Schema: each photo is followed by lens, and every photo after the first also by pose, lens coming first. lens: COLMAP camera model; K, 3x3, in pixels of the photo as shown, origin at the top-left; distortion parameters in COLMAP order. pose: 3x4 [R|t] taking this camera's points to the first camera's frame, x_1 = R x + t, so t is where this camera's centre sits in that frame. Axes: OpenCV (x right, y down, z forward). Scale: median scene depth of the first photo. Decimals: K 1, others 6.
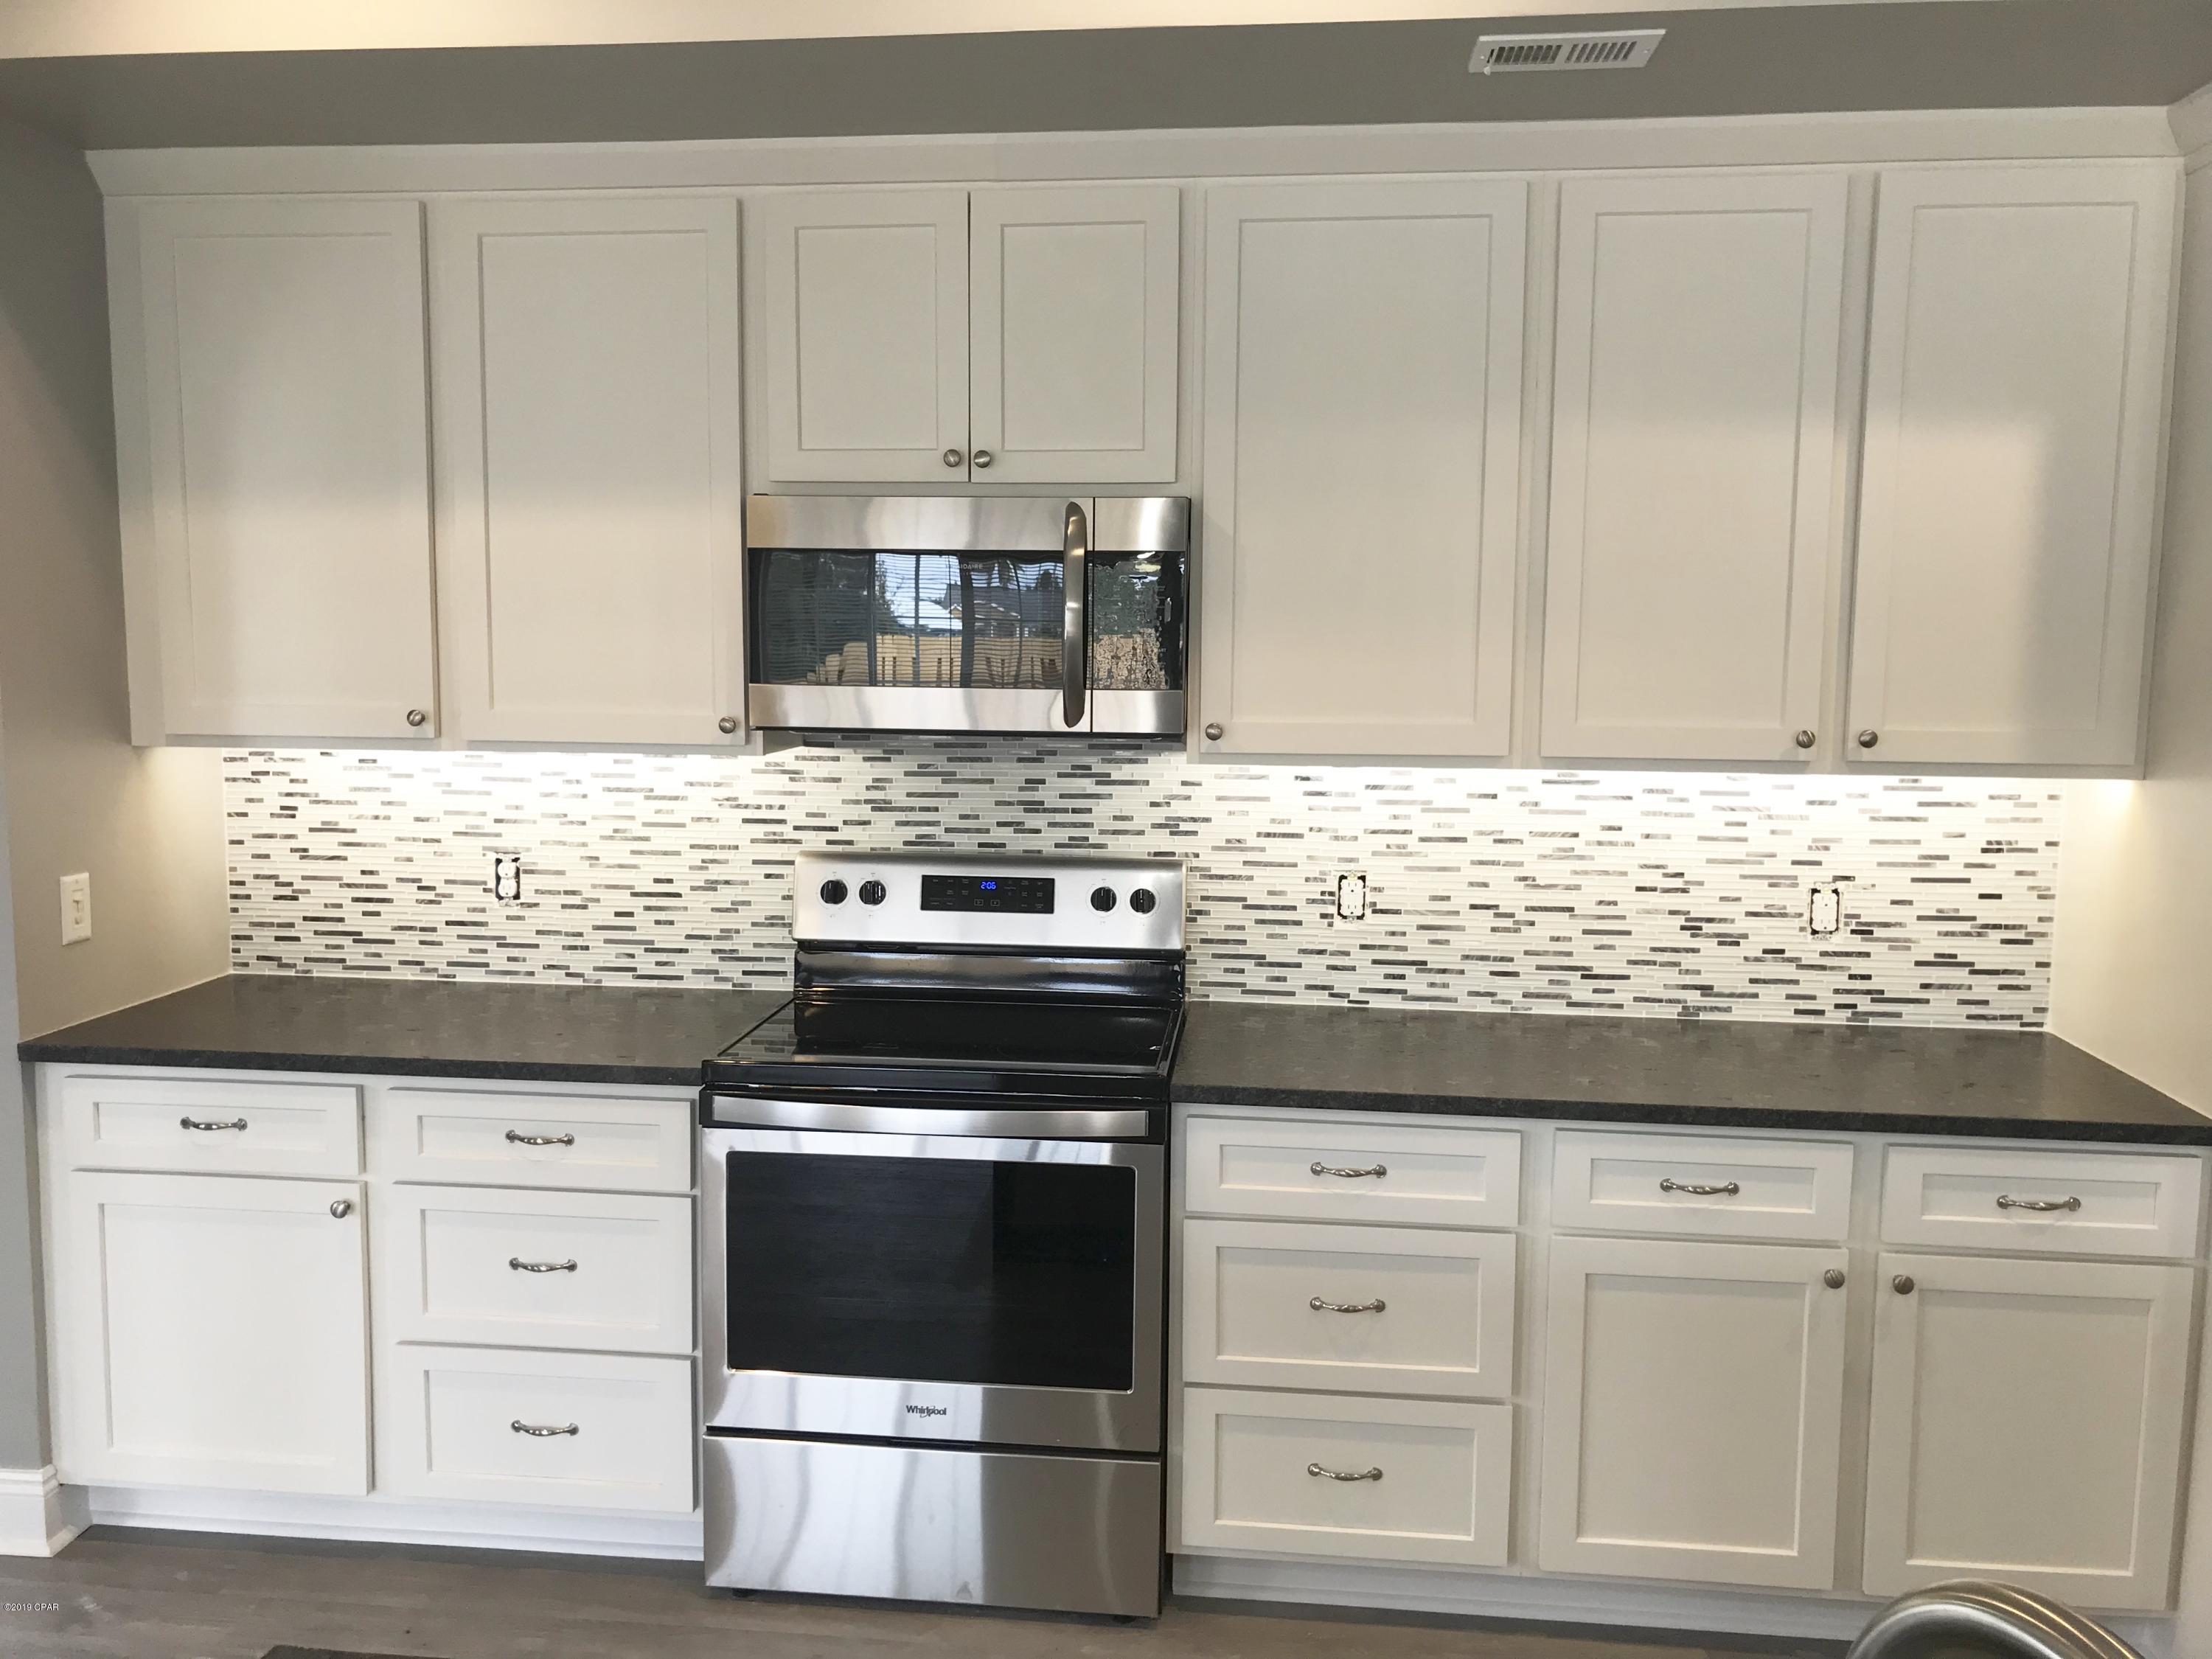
lens RADIAL K [[1795.8, 0, 1072.3], [0, 1795.8, 817.5], [0, 0, 1]] dist [0.139225, -0.387345]
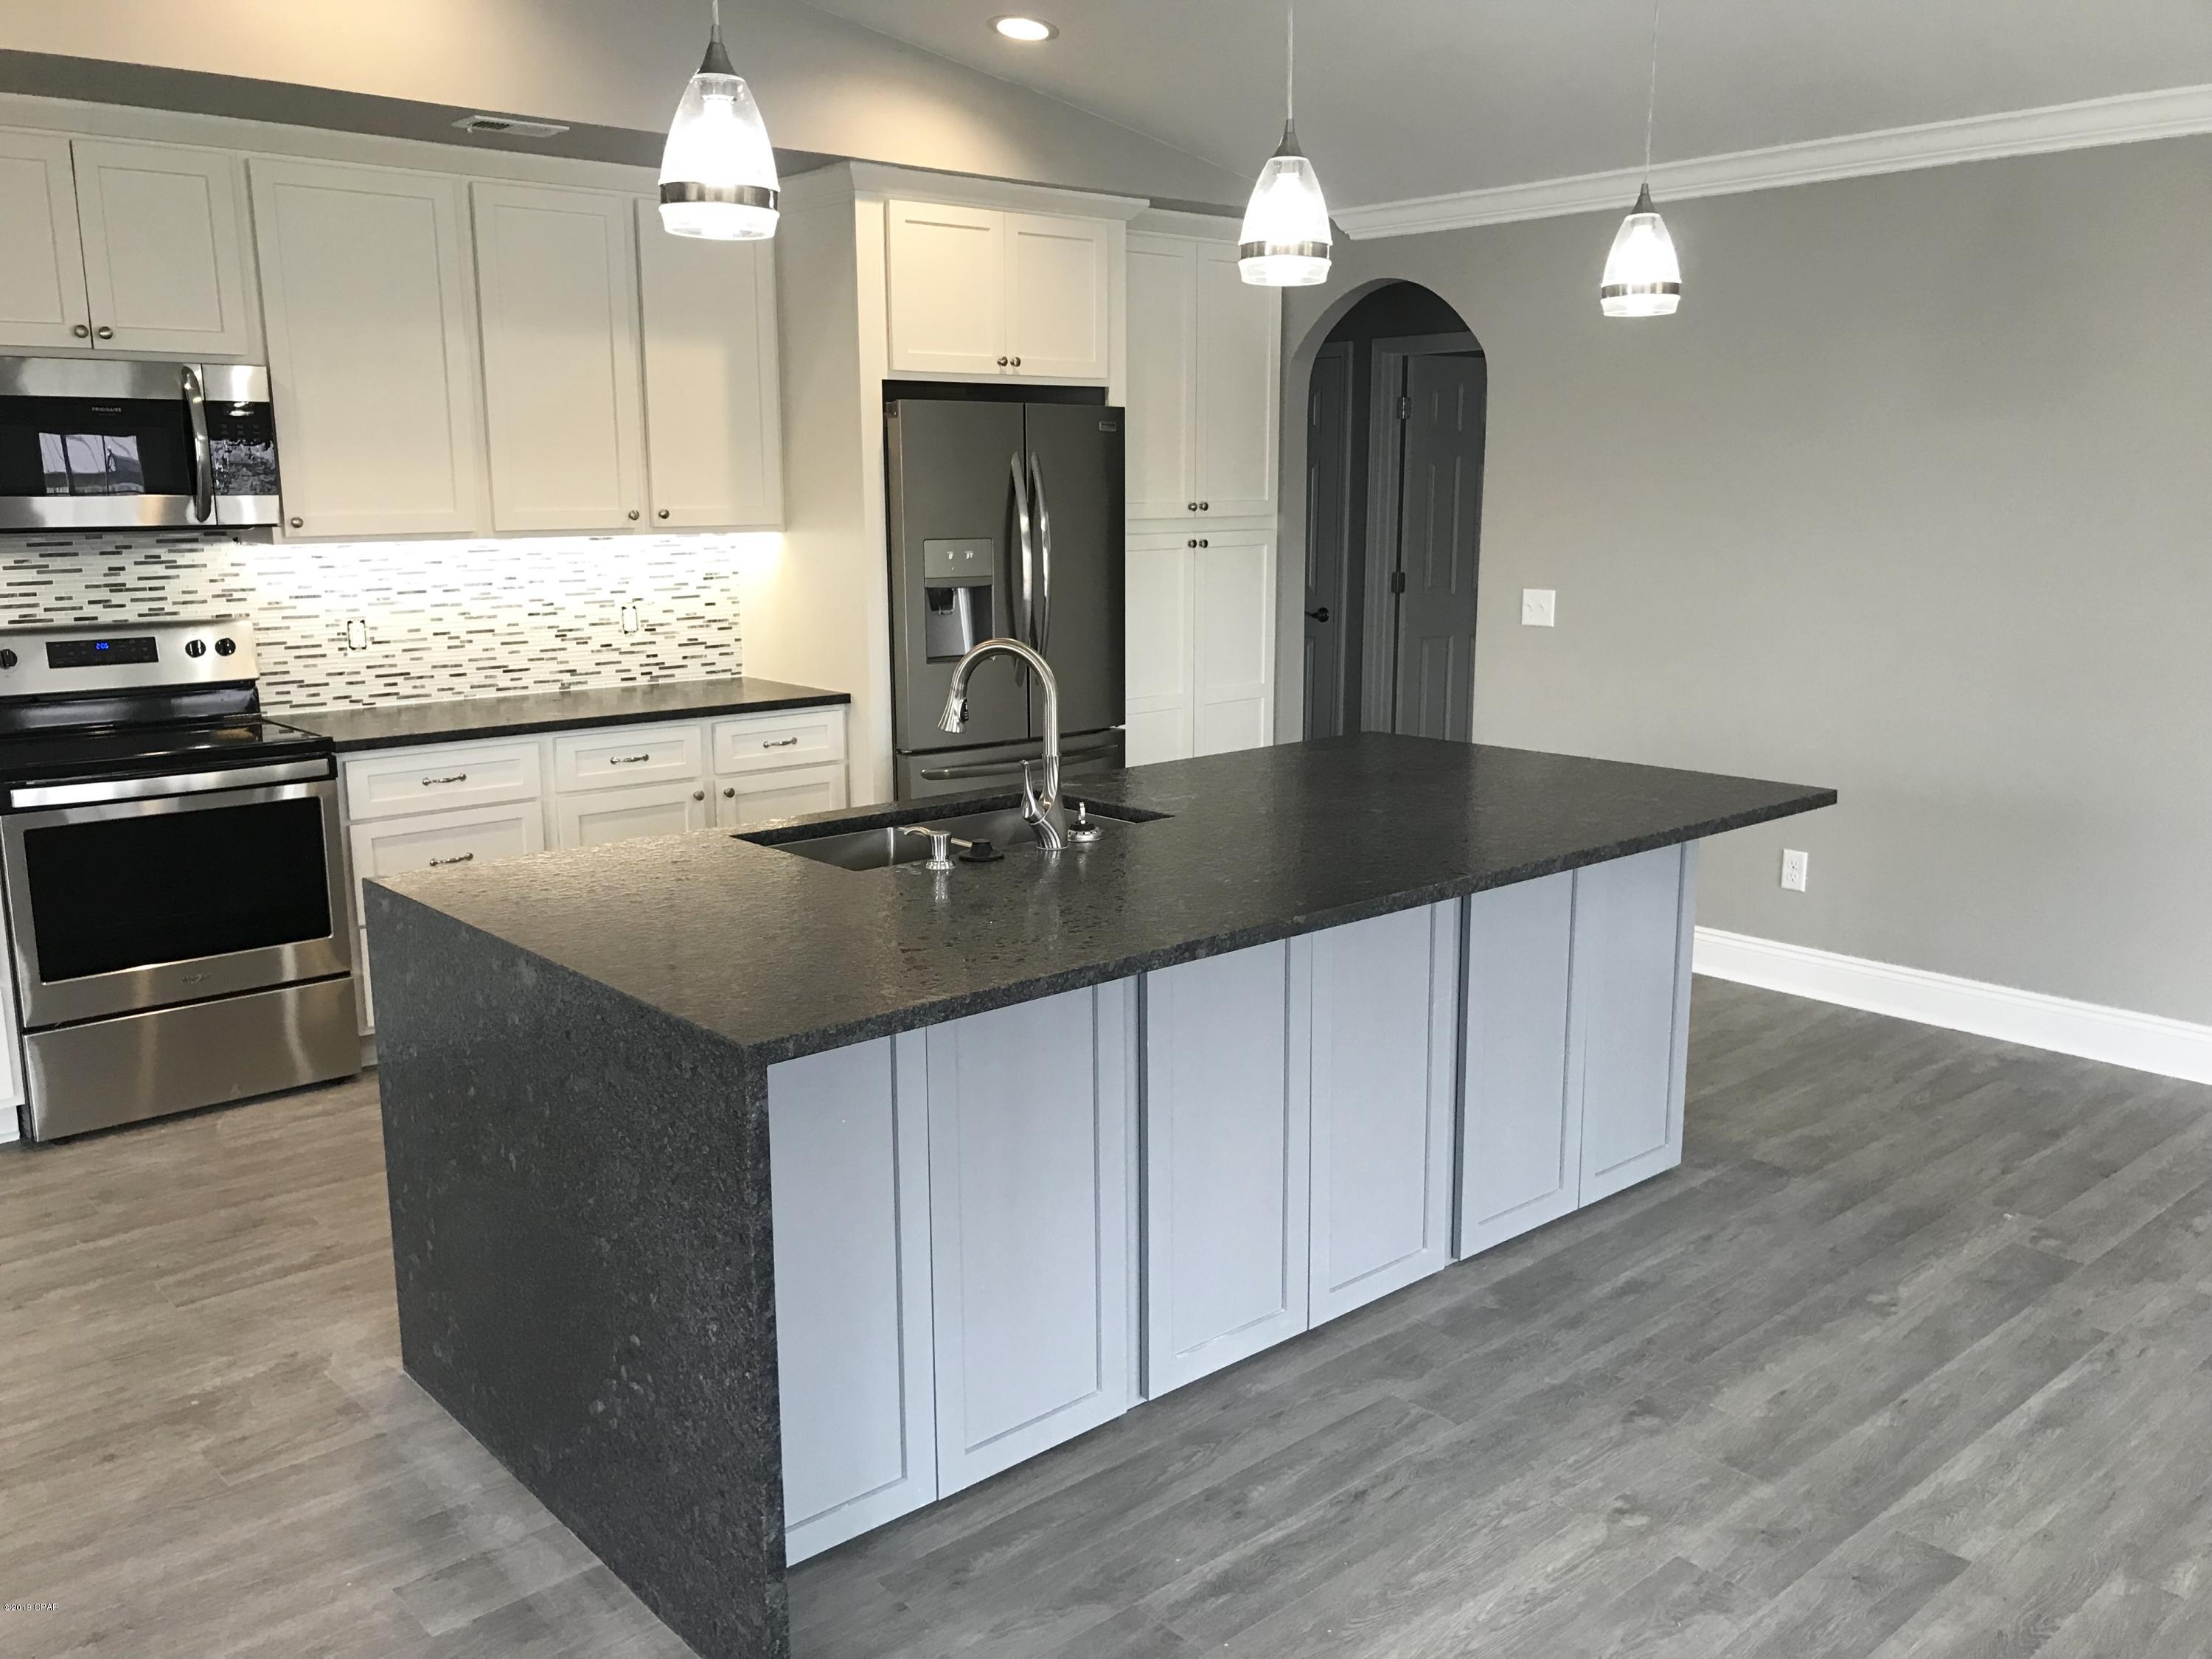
lens RADIAL K [[1835.6, 0, 1106.0], [0, 1835.6, 829.5], [0, 0, 1]] dist [0.010491, 0.009107]
pose [[0.665494, -0.154284, 0.730284, -0.580600], [0.088348, 0.987808, 0.128180, 0.063197], [-0.741156, -0.020784, 0.671011, -0.506379]]
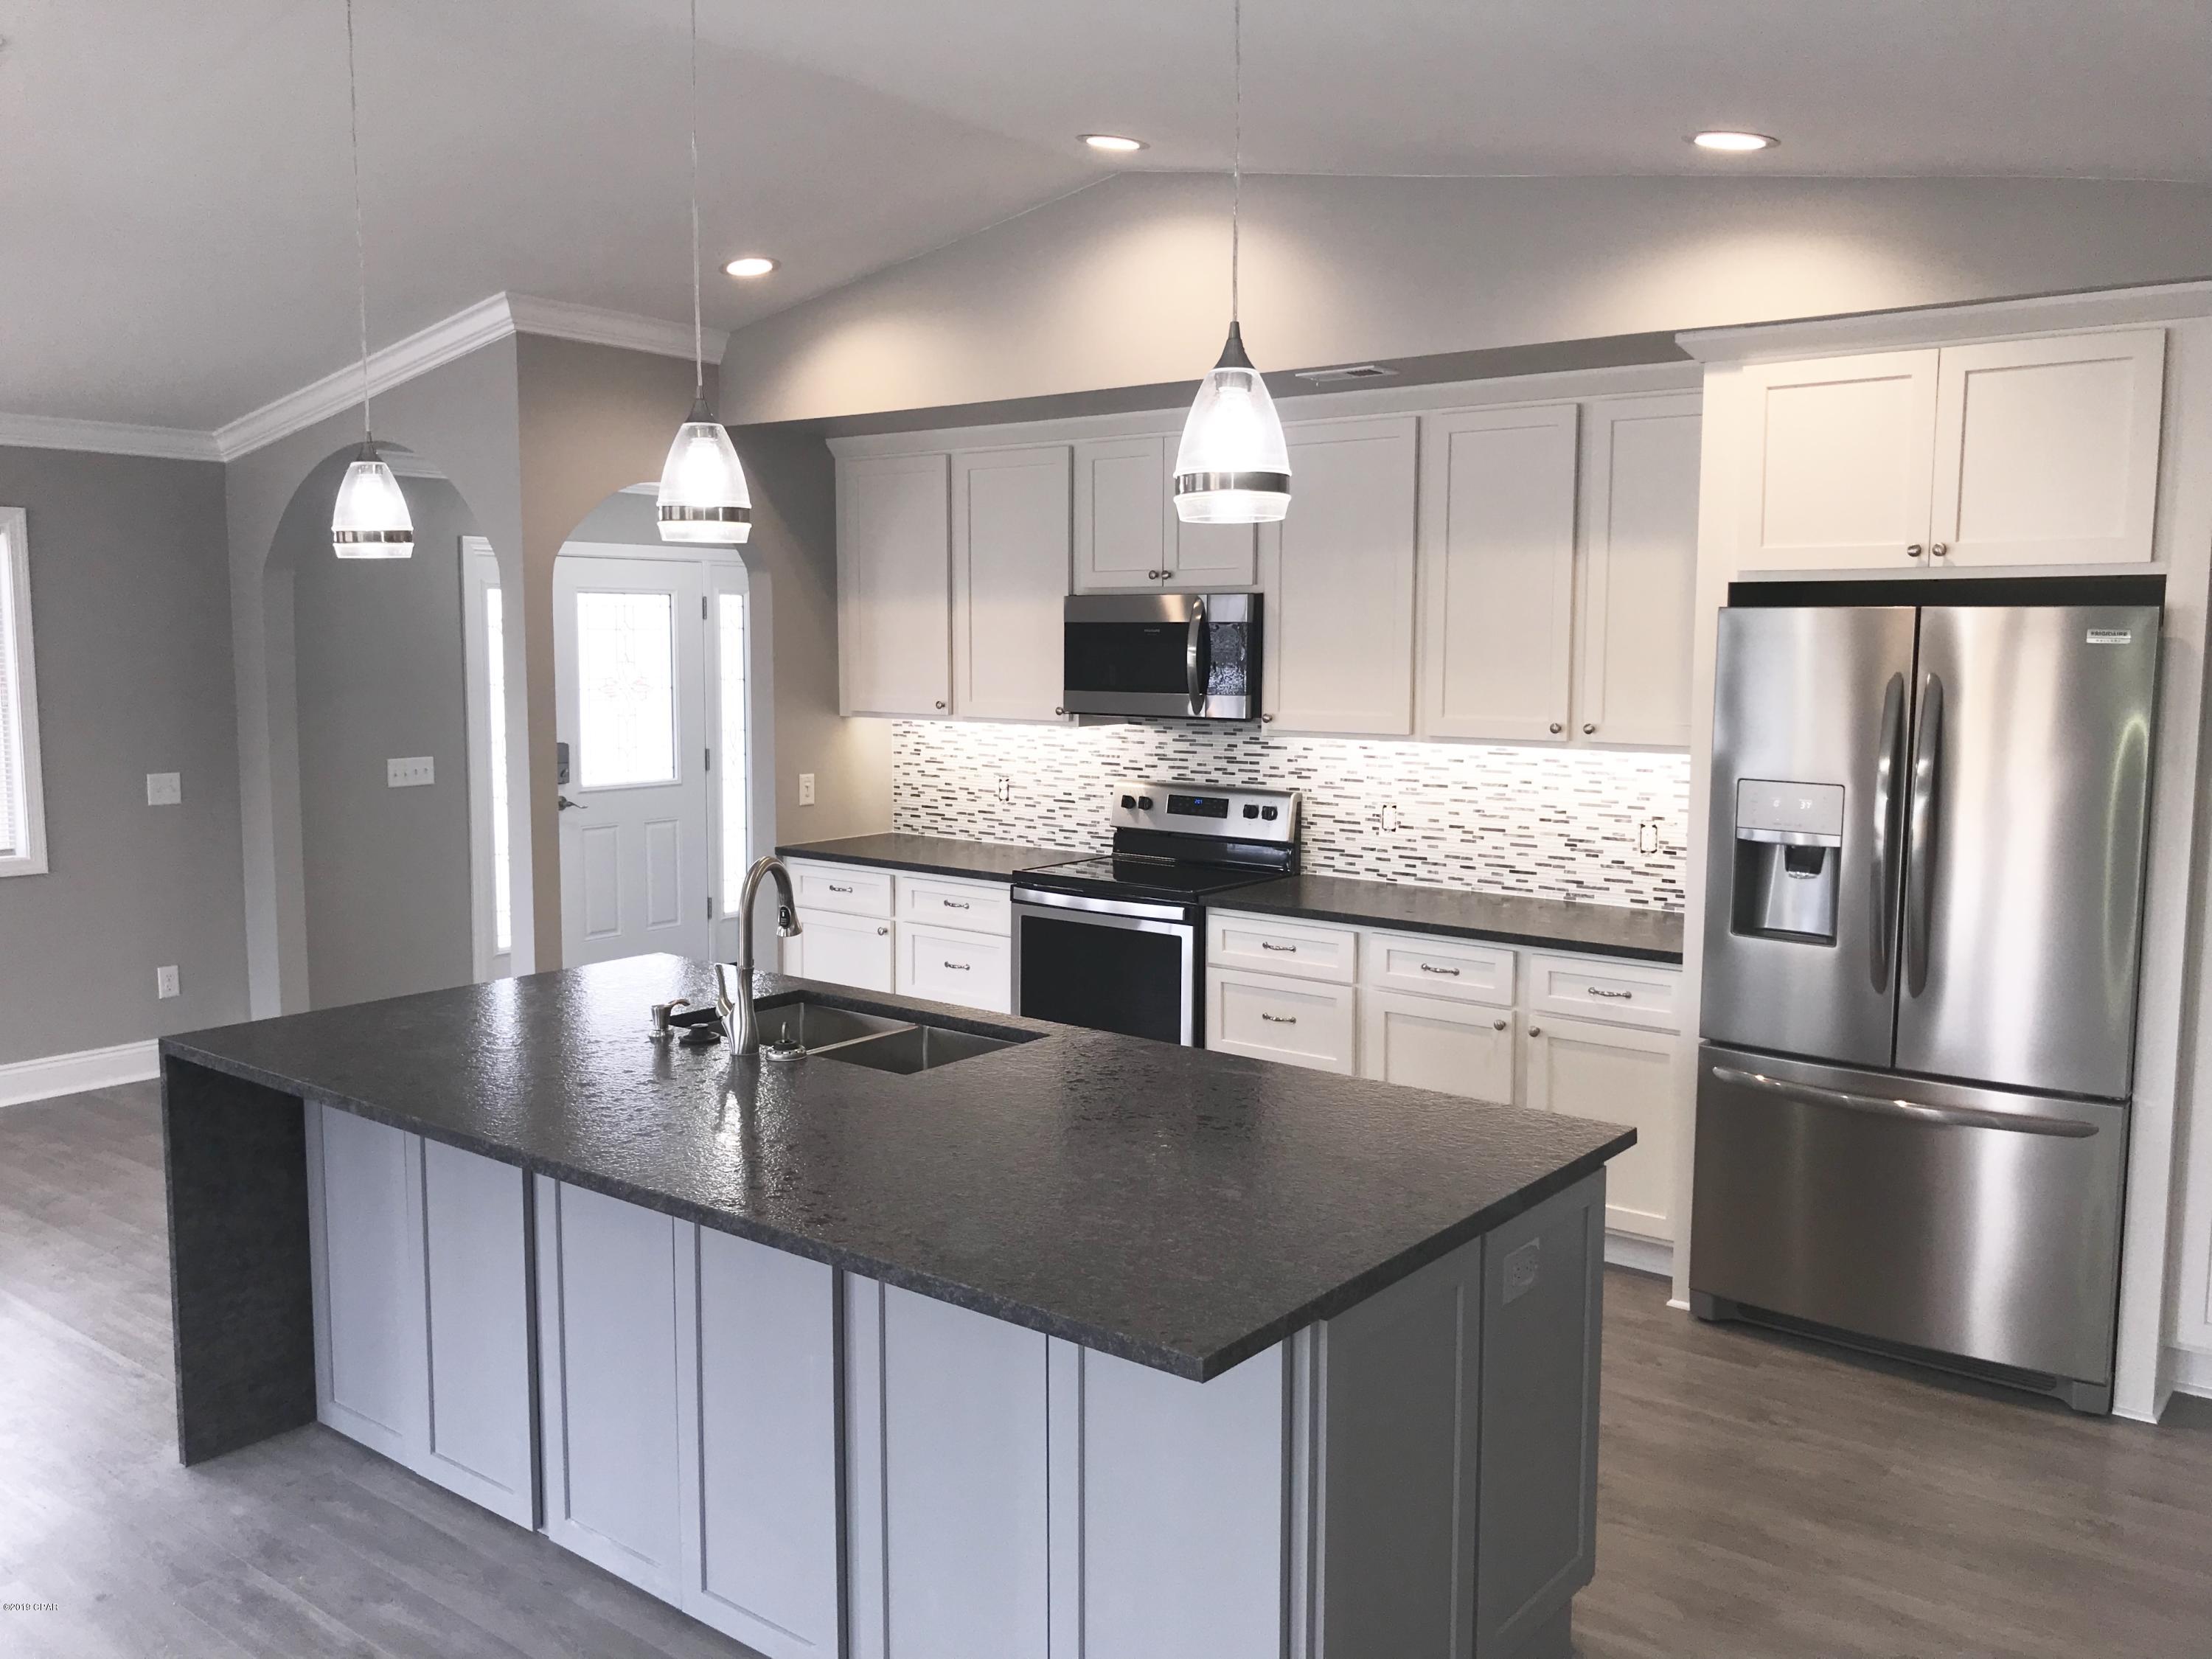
lens RADIAL K [[1795.8, 0, 1072.3], [0, 1795.8, 817.5], [0, 0, 1]] dist [0.139225, -0.387345]
pose [[0.844014, 0.049305, -0.534050, 0.817625], [-0.049910, 0.998665, 0.013322, 0.035983], [0.533994, 0.015410, 0.845348, -0.610775]]
